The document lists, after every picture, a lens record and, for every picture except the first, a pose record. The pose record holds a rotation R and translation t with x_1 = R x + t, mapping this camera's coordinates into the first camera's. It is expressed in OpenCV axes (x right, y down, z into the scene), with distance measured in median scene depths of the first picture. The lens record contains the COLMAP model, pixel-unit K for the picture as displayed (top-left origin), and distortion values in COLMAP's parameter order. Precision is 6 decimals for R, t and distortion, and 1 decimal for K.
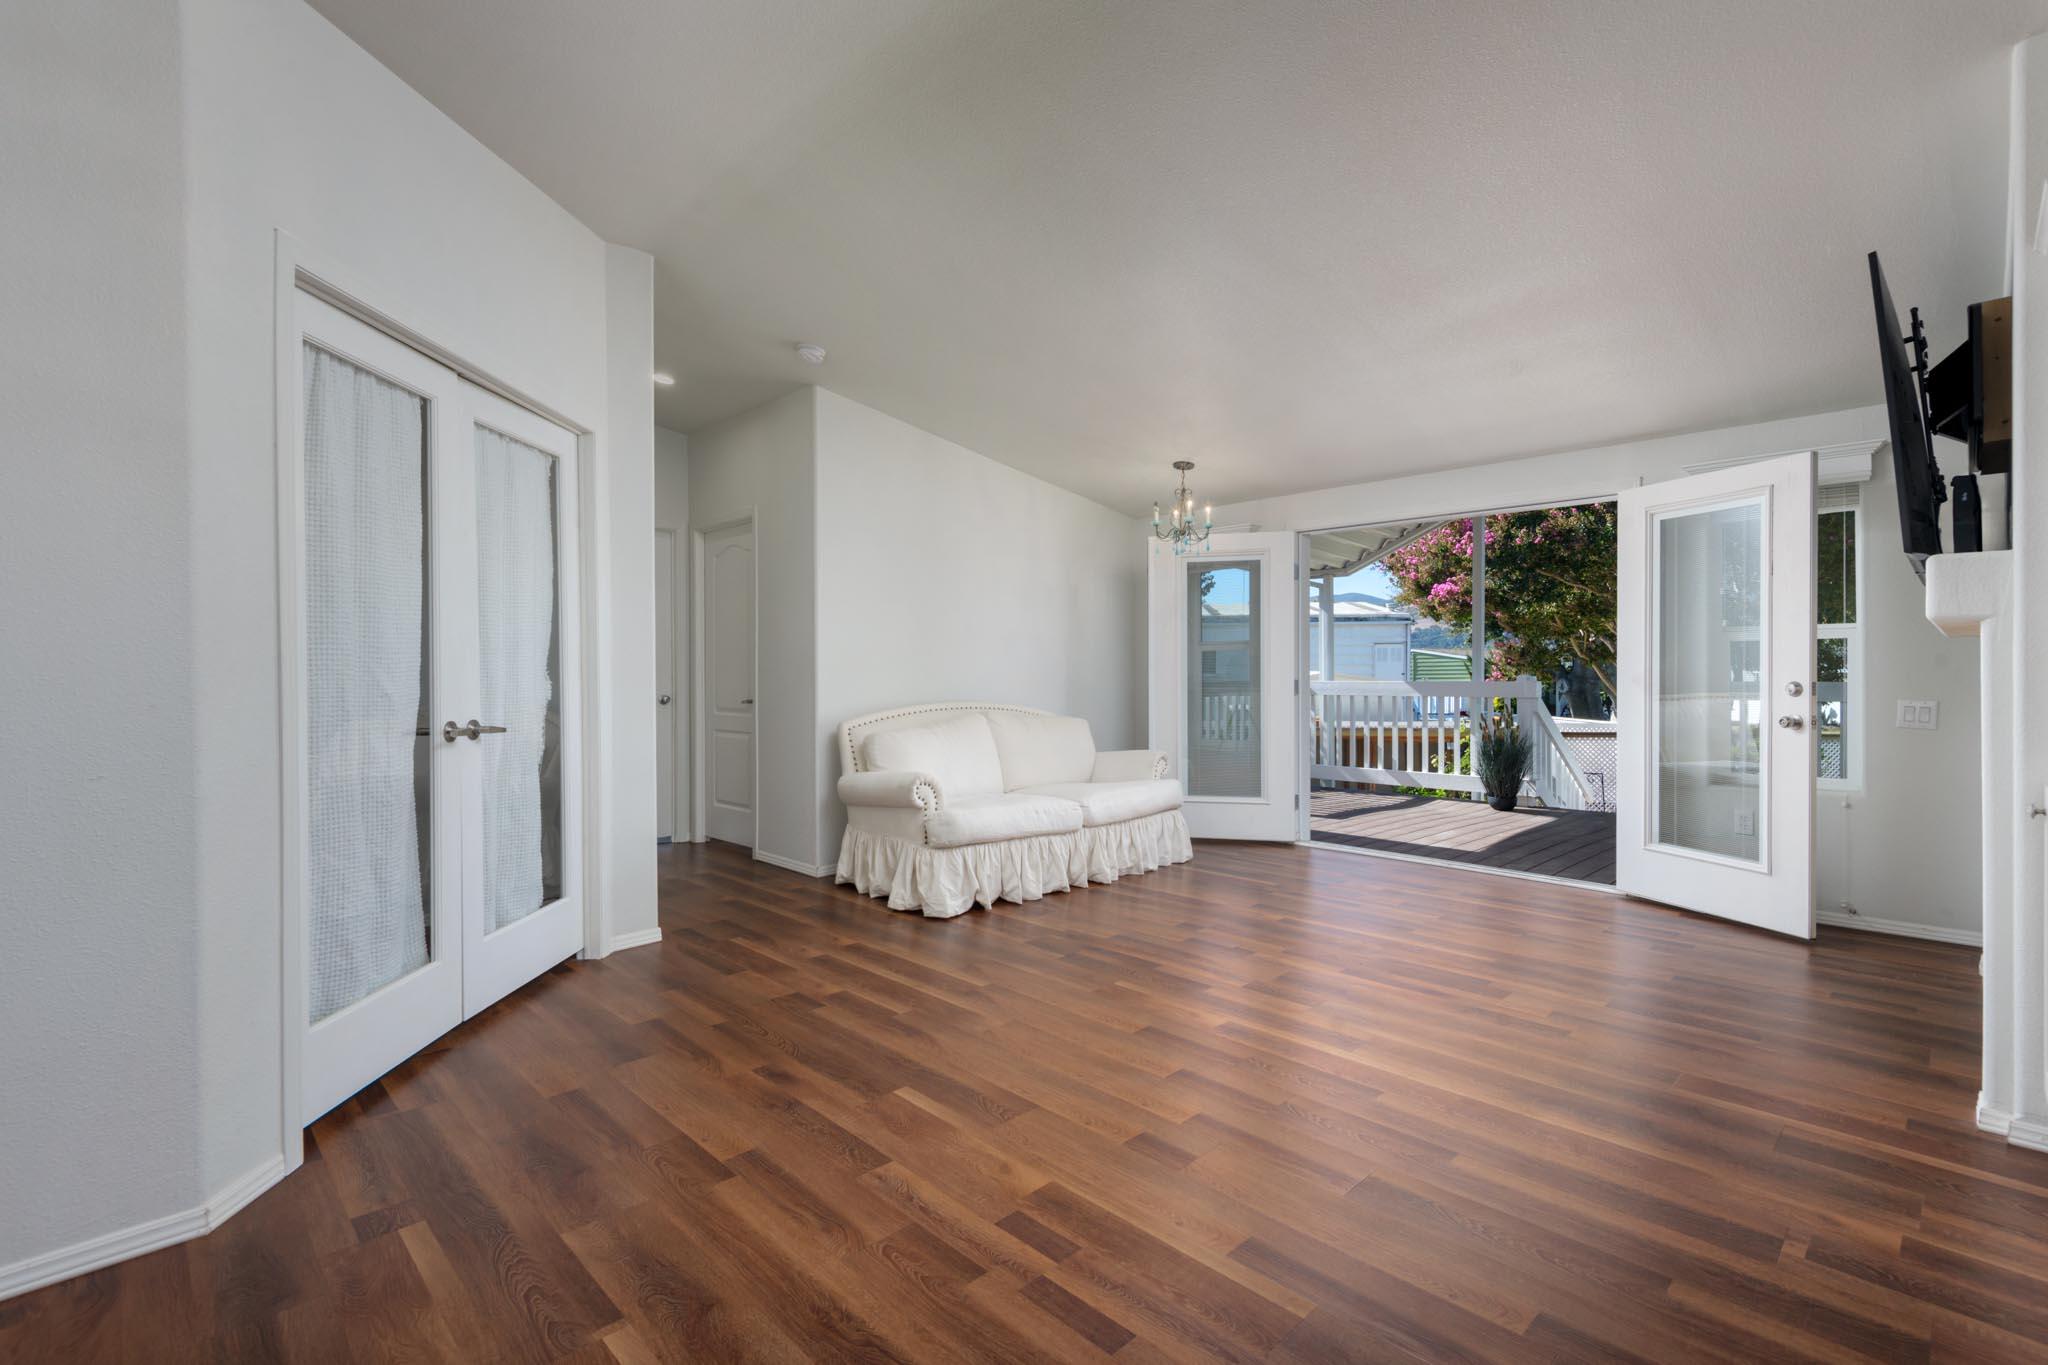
lens RADIAL K [[936.7, 0, 1031.6], [0, 936.7, 690.7], [0, 0, 1]] dist [0.009470, -0.002502]
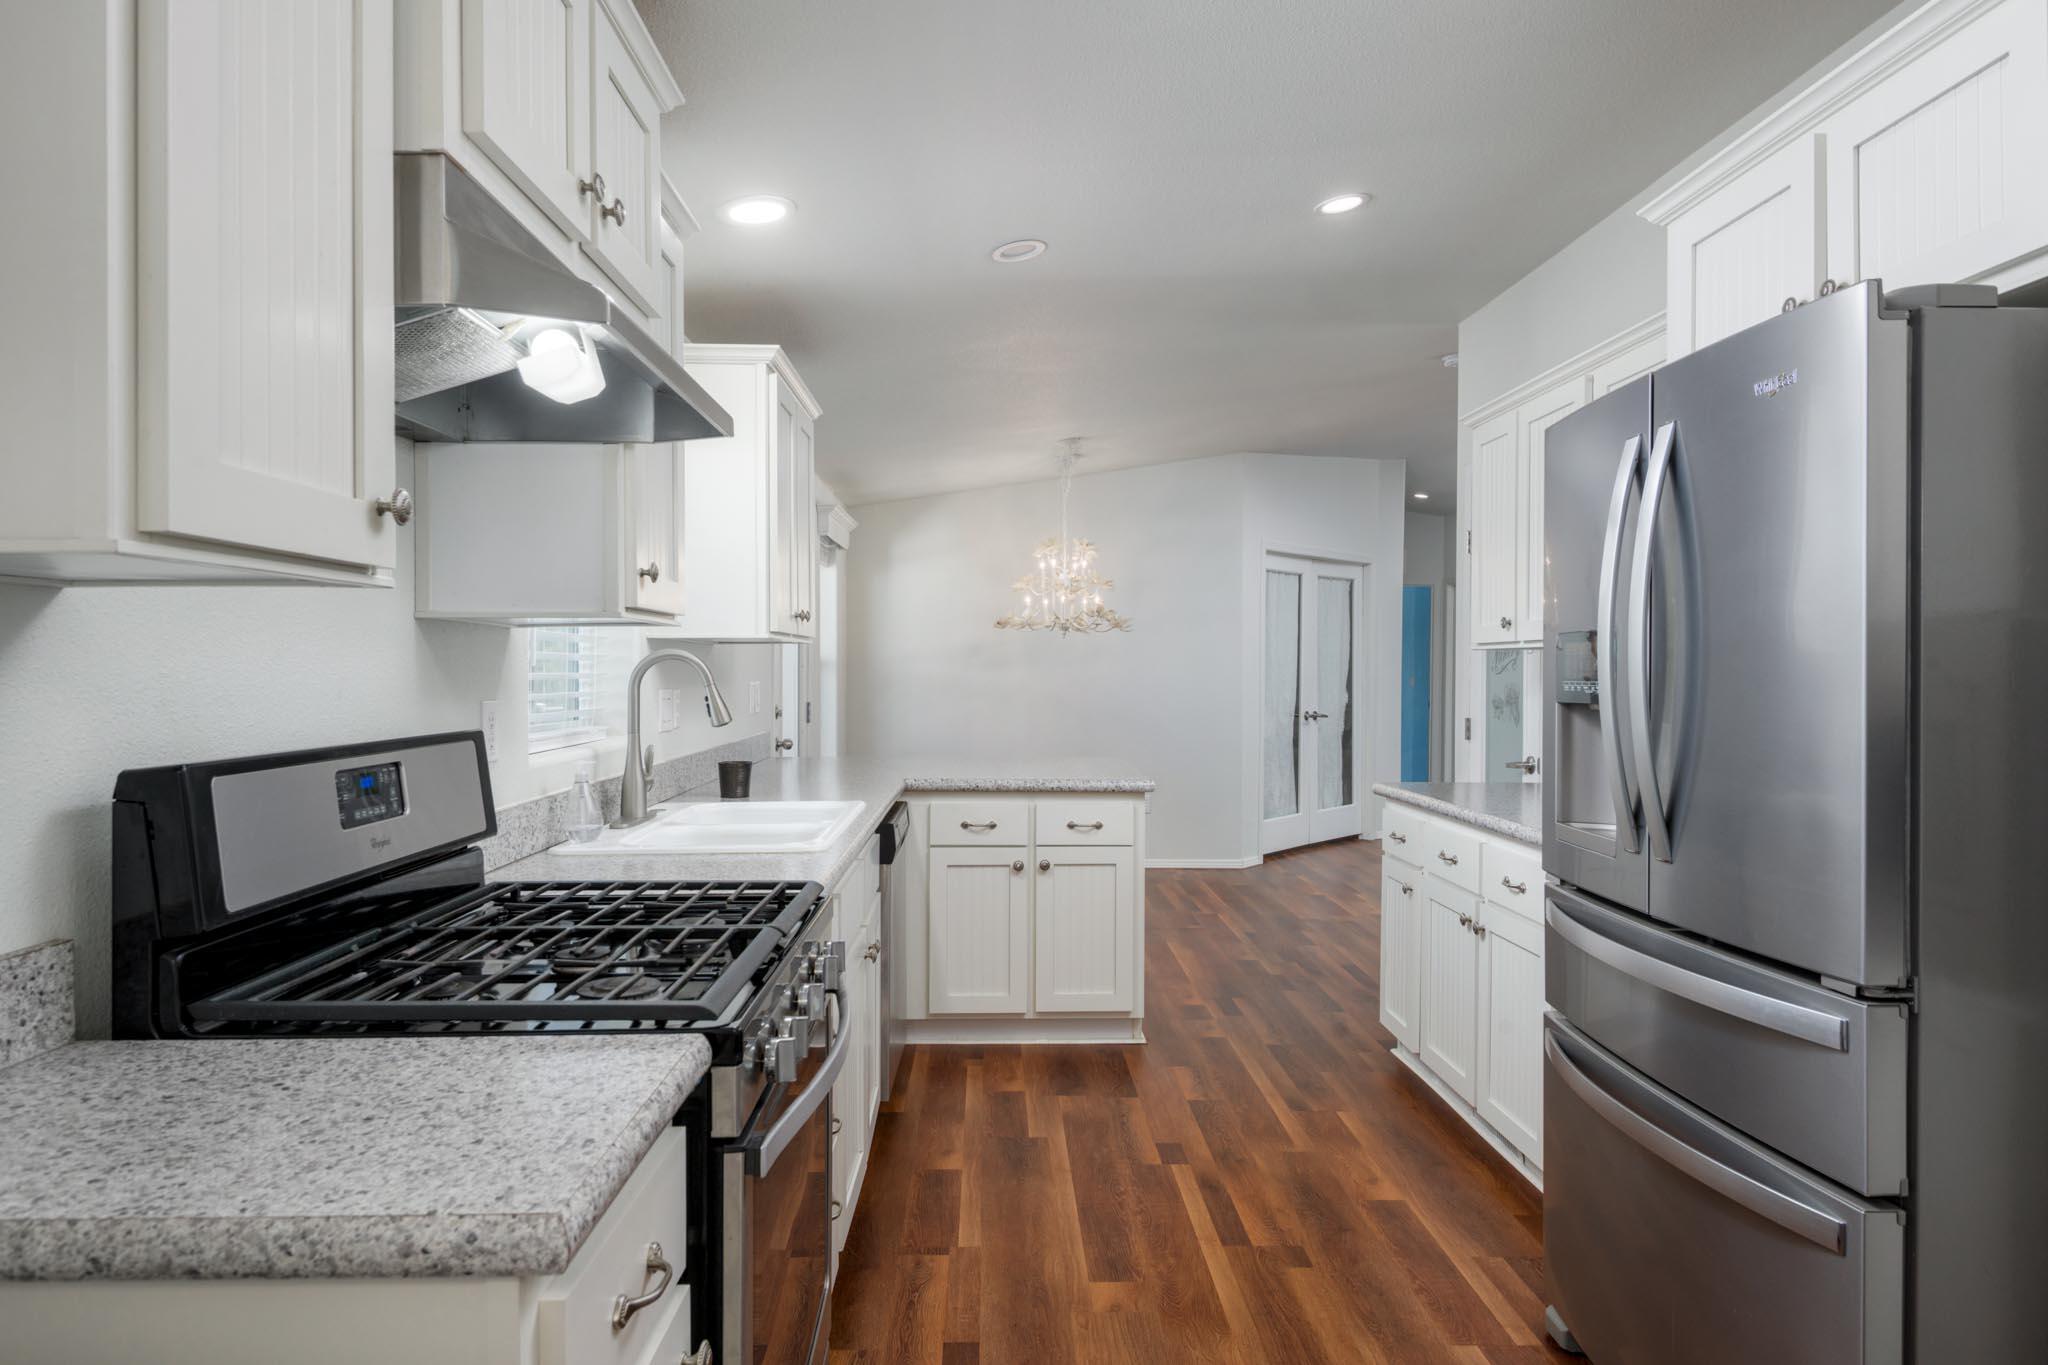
lens RADIAL K [[1219.4, 0, 1015.7], [0, 1219.4, 682.6], [0, 0, 1]] dist [0.039419, 0.000649]
pose [[0.736148, 0.014477, -0.676665, 0.794585], [-0.017739, 0.999840, 0.002093, -0.028892], [0.676588, 0.010463, 0.736288, -1.520983]]
